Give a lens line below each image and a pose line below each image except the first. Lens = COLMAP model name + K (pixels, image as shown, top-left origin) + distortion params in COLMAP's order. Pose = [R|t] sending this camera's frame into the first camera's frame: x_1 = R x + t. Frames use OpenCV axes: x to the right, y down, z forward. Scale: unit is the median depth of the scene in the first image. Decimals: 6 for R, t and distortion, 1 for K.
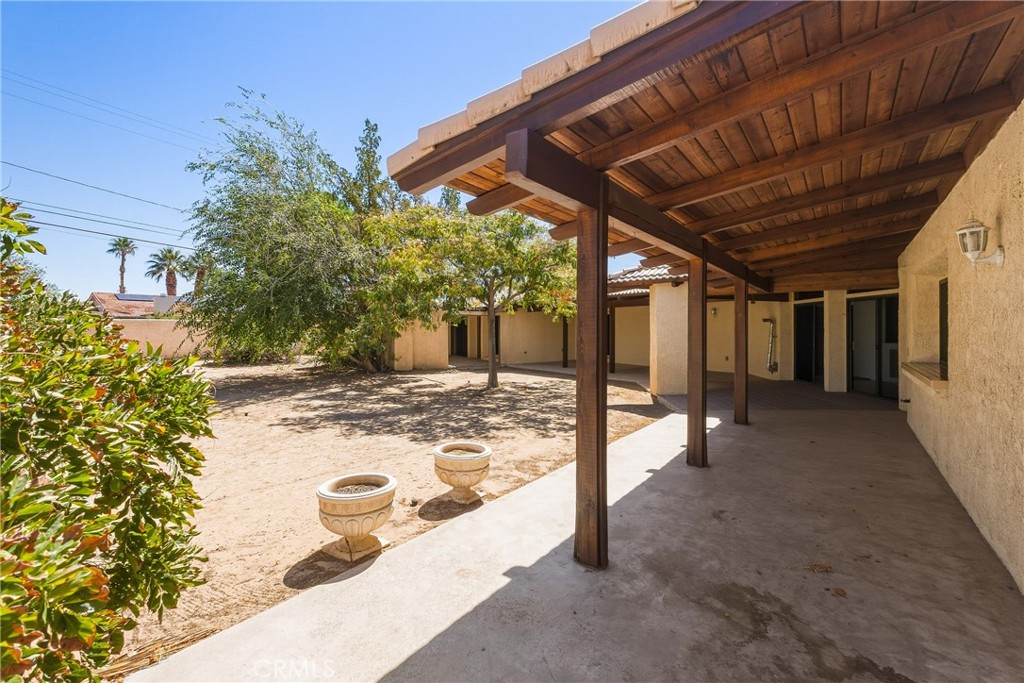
lens RADIAL K [[433.8, 0, 525.1], [0, 433.8, 329.6], [0, 0, 1]] dist [-0.000767, 0.000306]
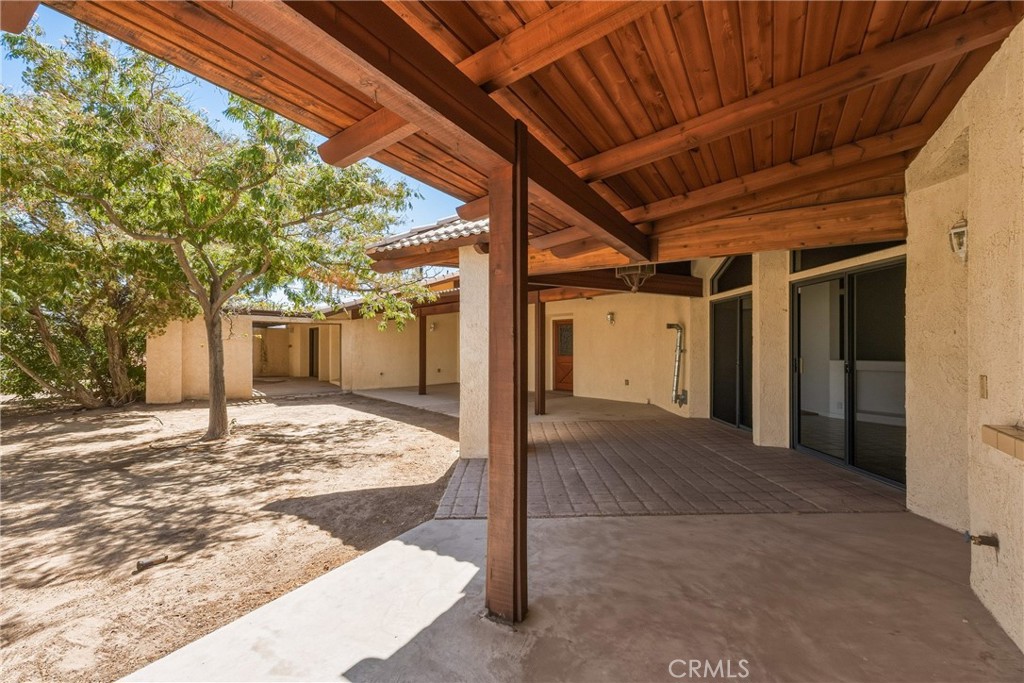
lens RADIAL K [[433.8, 0, 510.3], [0, 433.8, 347.4], [0, 0, 1]] dist [-0.000767, 0.000306]
pose [[0.996472, 0.003134, 0.083870, 0.268943], [-0.002957, 0.999993, -0.002239, 0.013537], [-0.083877, 0.001983, 0.996474, 0.380527]]
